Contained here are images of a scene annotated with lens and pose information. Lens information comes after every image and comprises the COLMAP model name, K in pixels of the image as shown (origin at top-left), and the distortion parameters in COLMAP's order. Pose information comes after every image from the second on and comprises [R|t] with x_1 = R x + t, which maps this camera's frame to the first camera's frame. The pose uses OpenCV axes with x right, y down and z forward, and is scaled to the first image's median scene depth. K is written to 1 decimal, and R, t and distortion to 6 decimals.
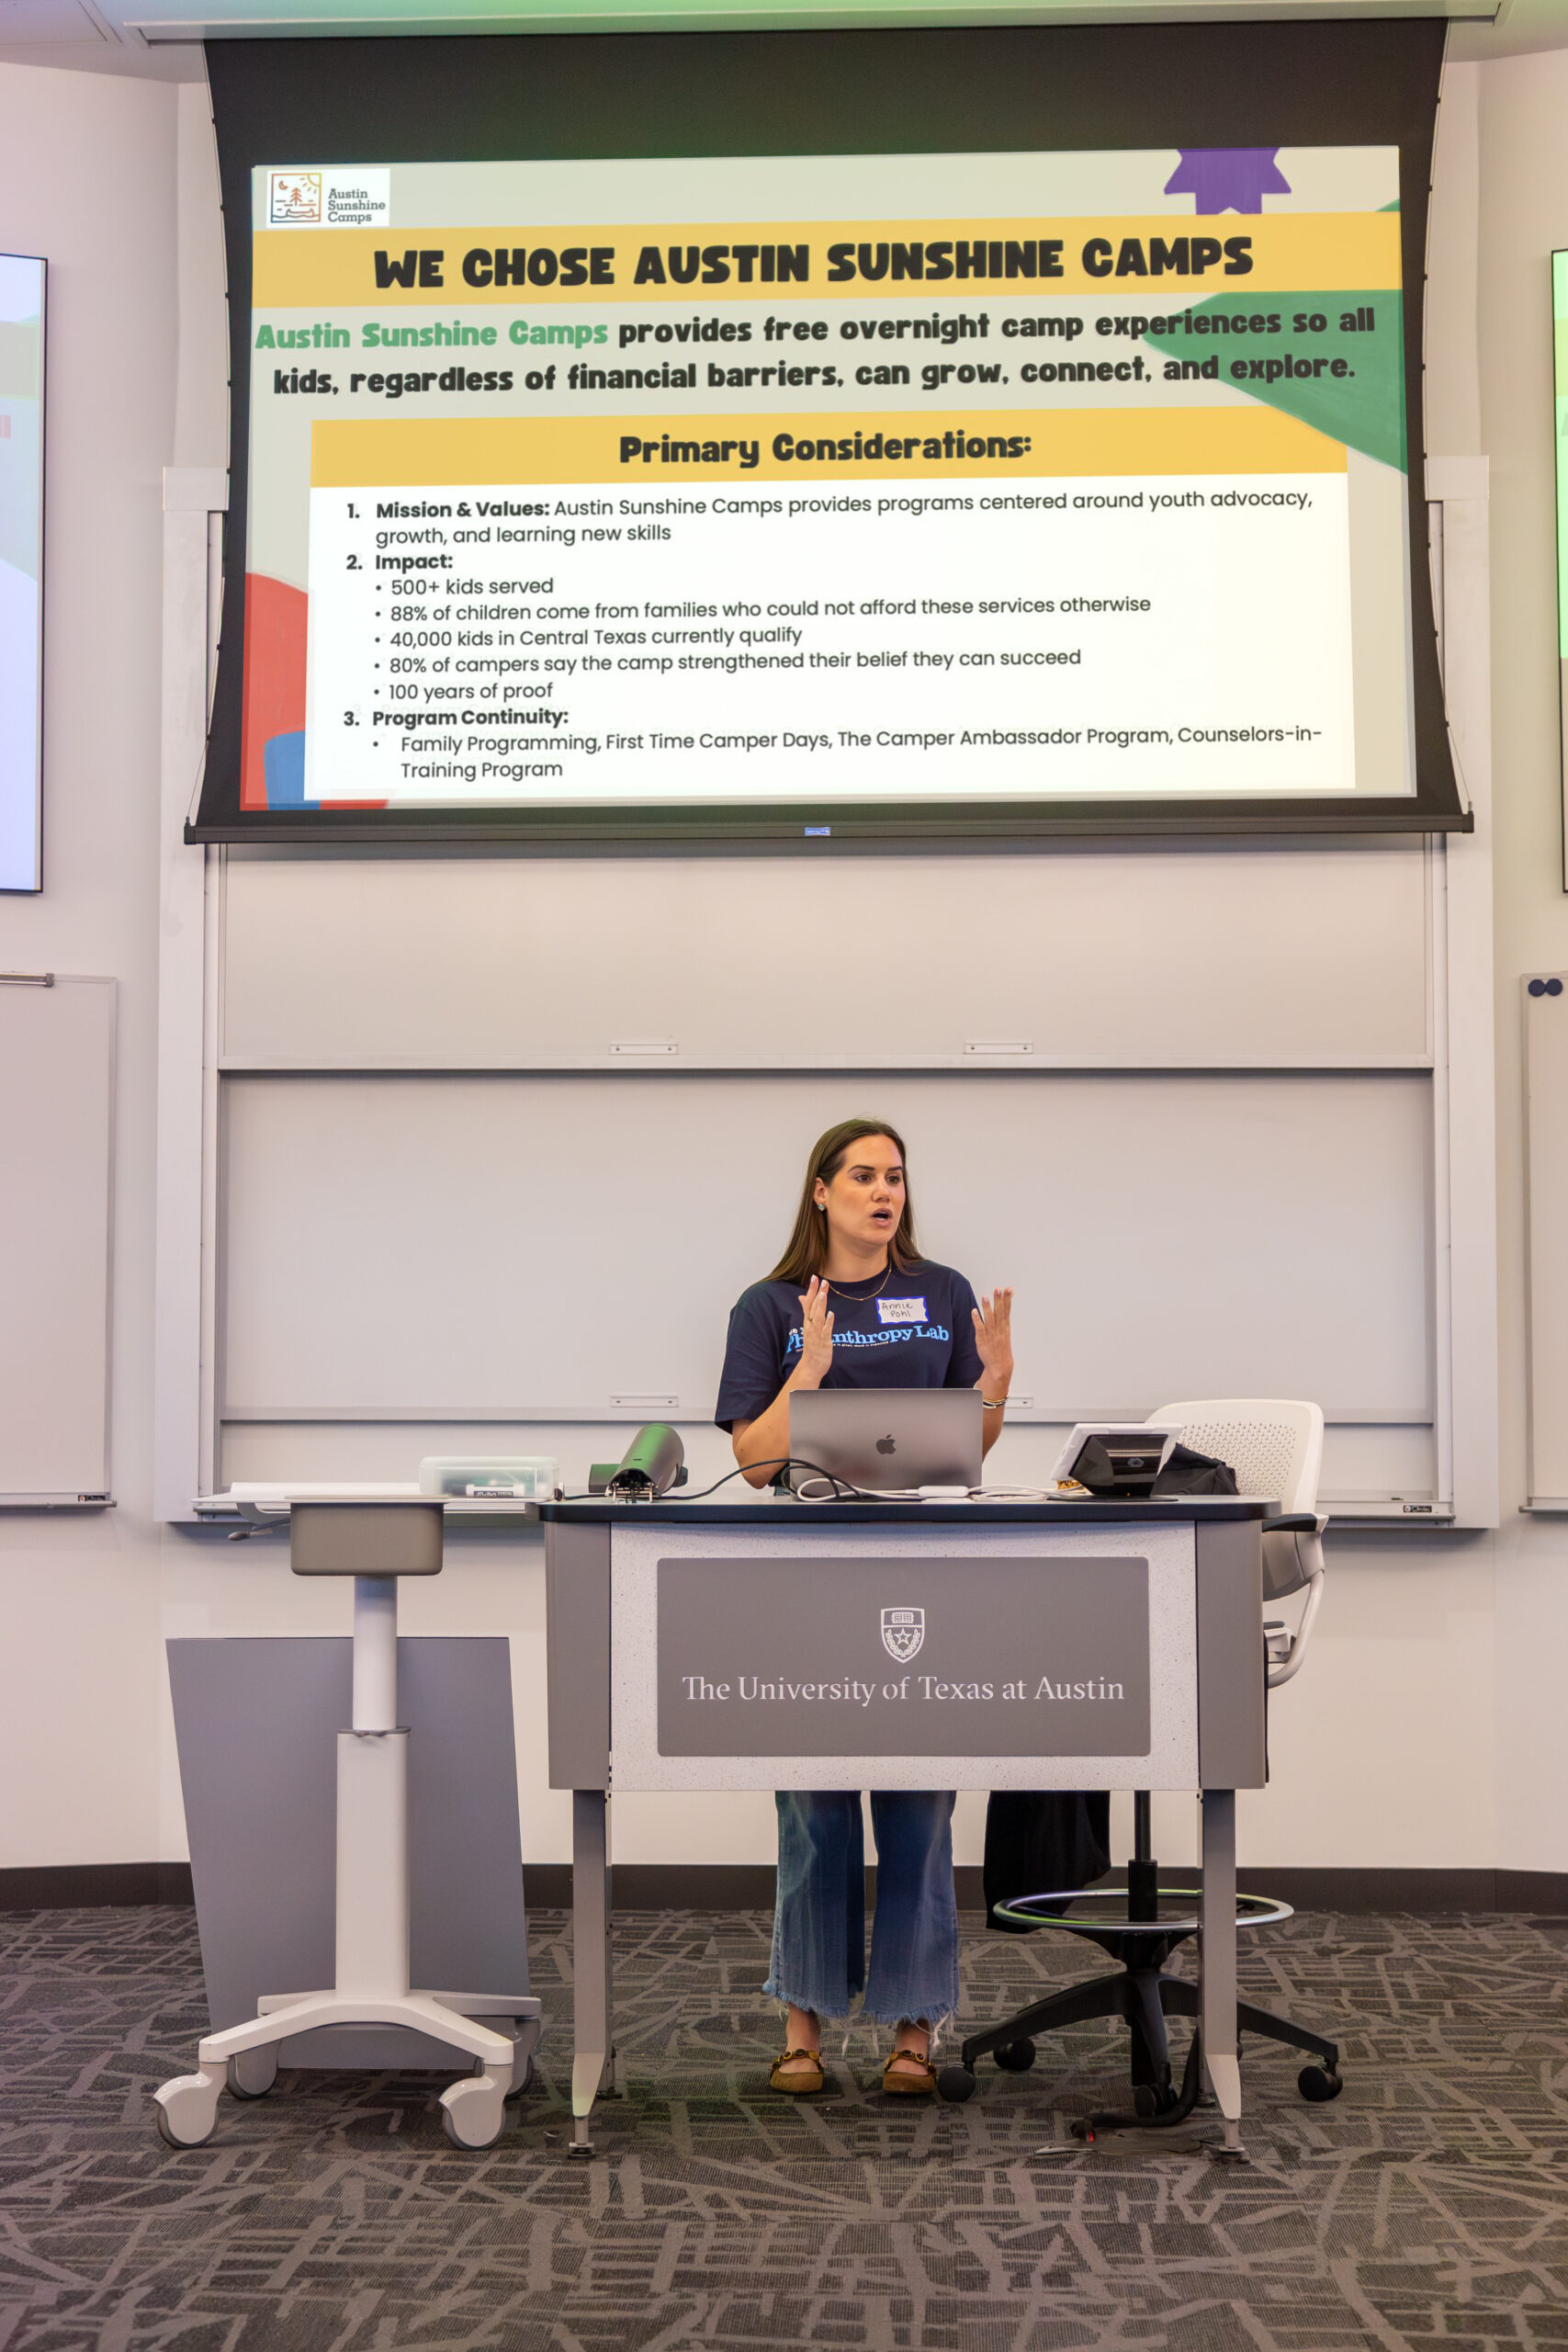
lens RADIAL K [[4090.4, 0, 738.9], [0, 4090.4, 1122.9], [0, 0, 1]] dist [0.021040, -0.037116]
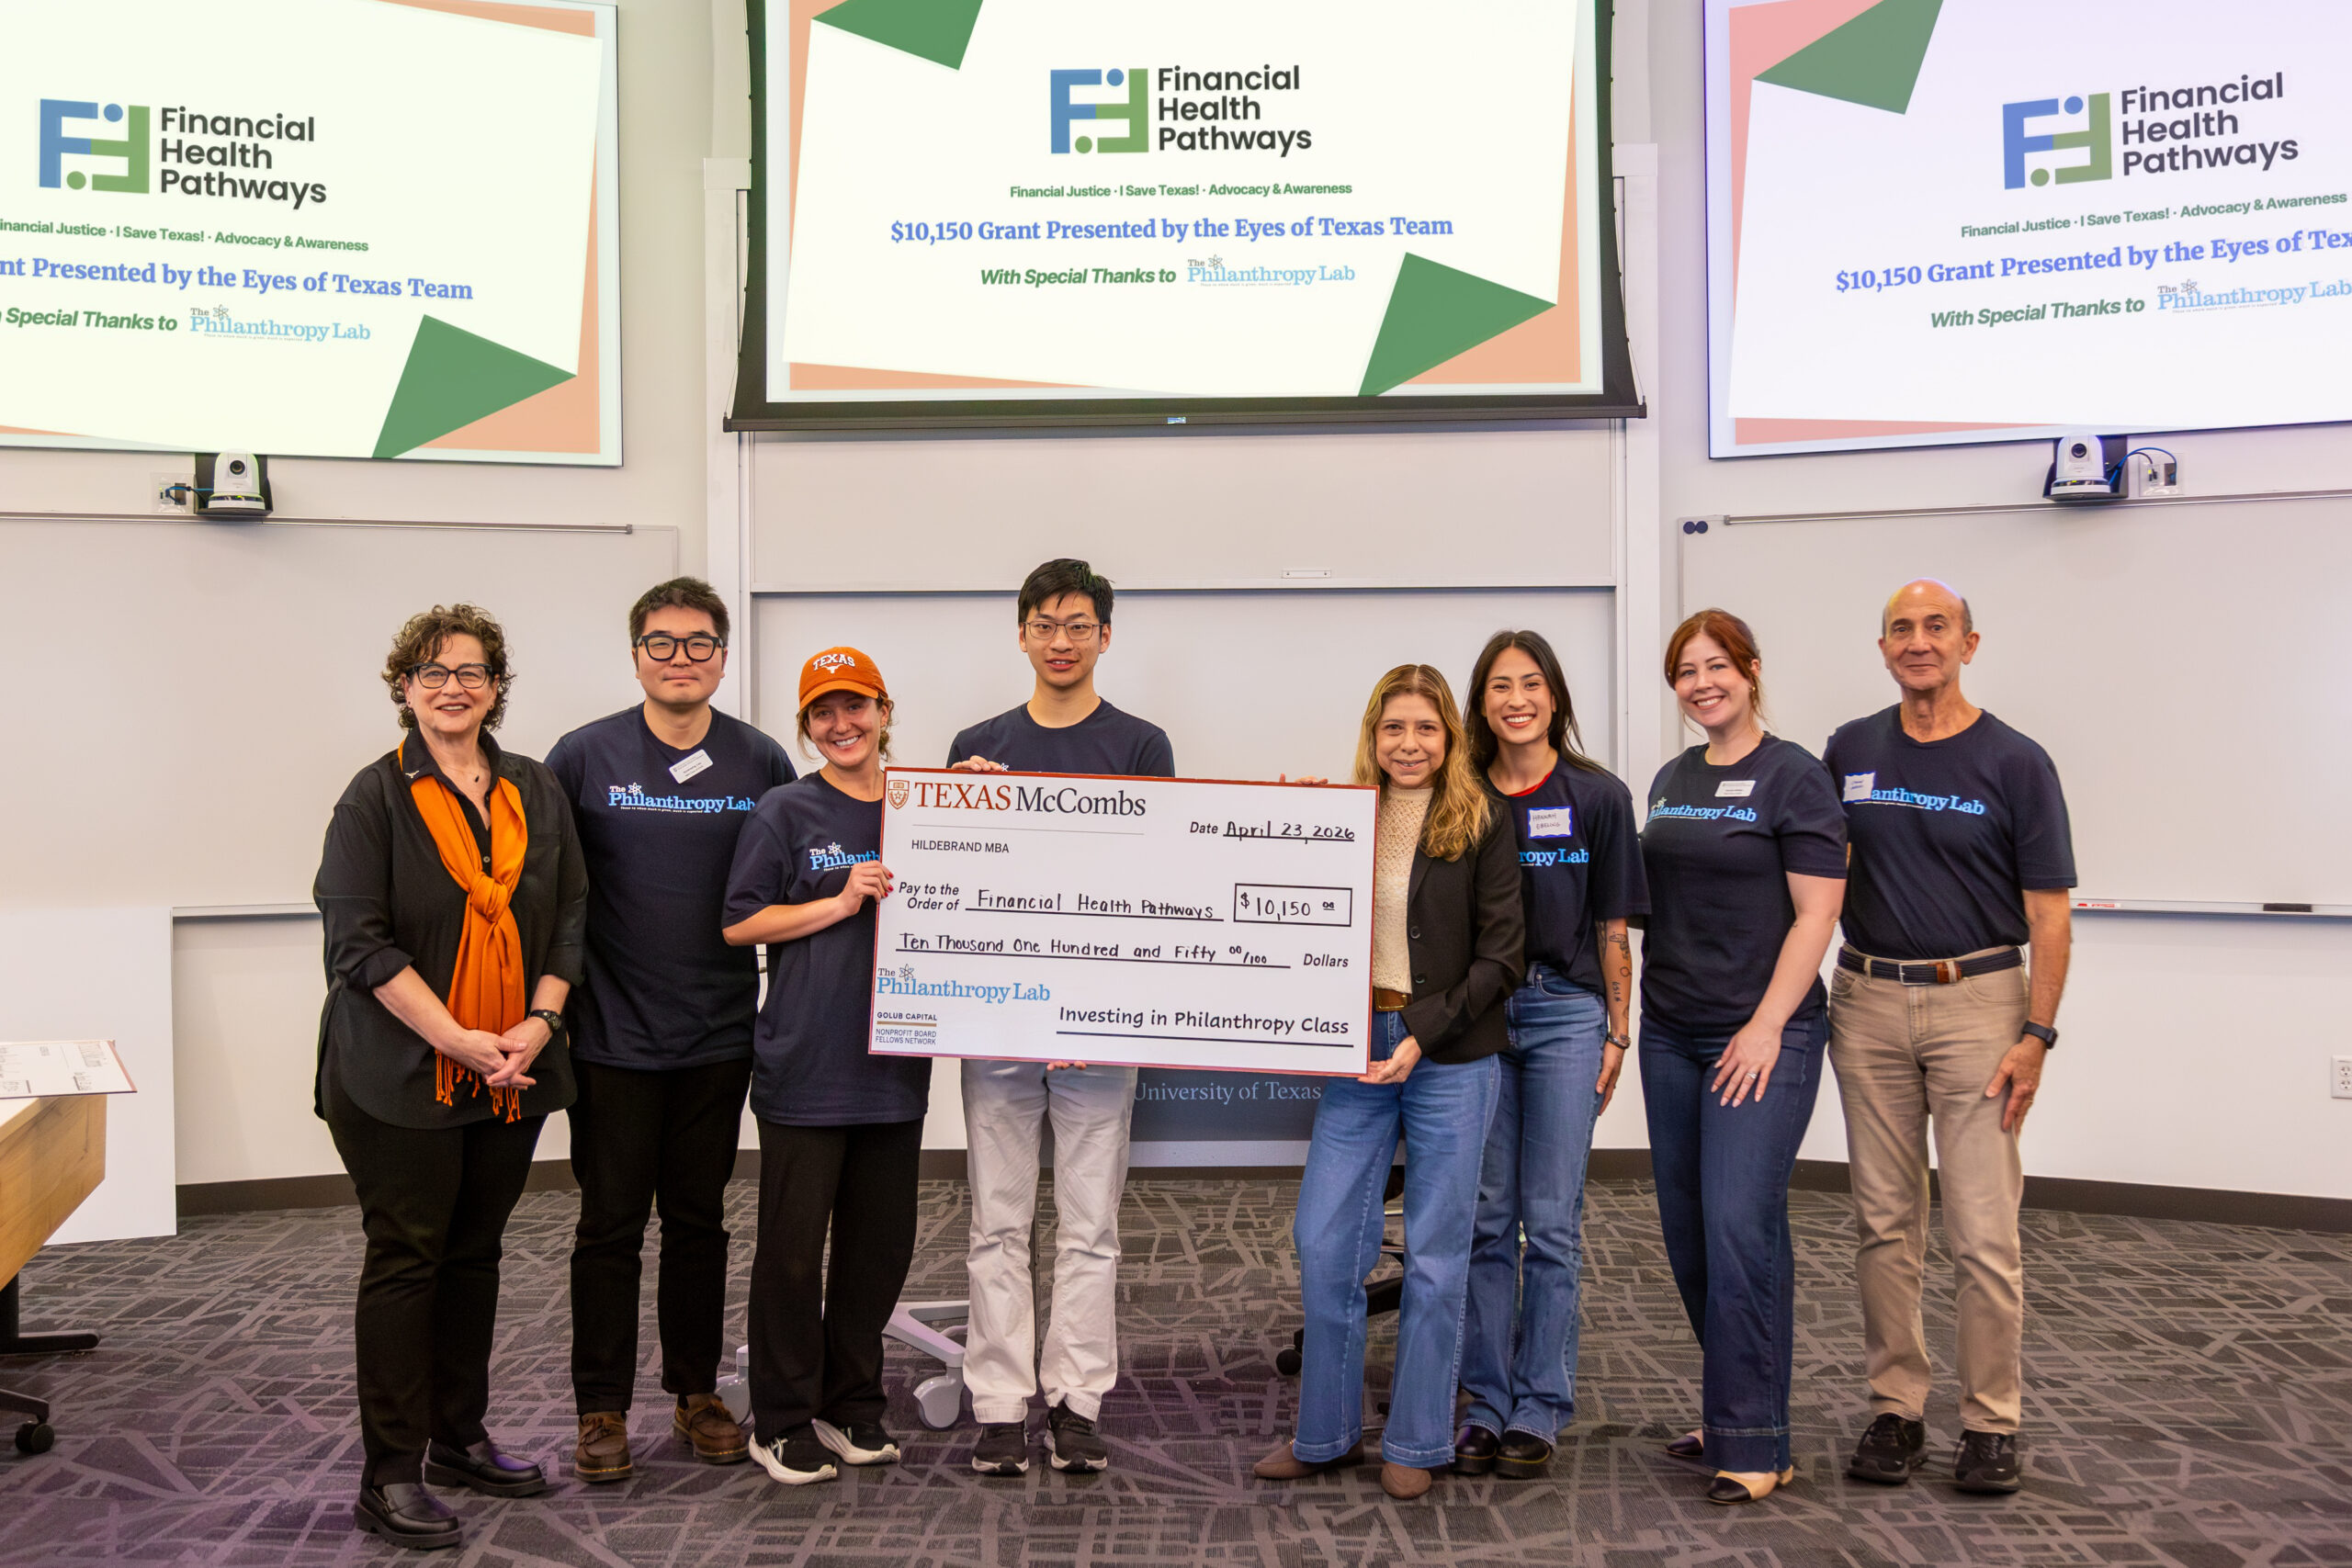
lens RADIAL K [[2685.4, 0, 1122.1], [0, 2685.4, 732.5], [0, 0, 1]] dist [0.027746, -0.018400]
pose [[0.999967, -0.007181, 0.003746, -0.005552], [0.006930, 0.997982, 0.063112, -0.034768], [-0.004191, -0.063084, 0.997999, 0.118019]]
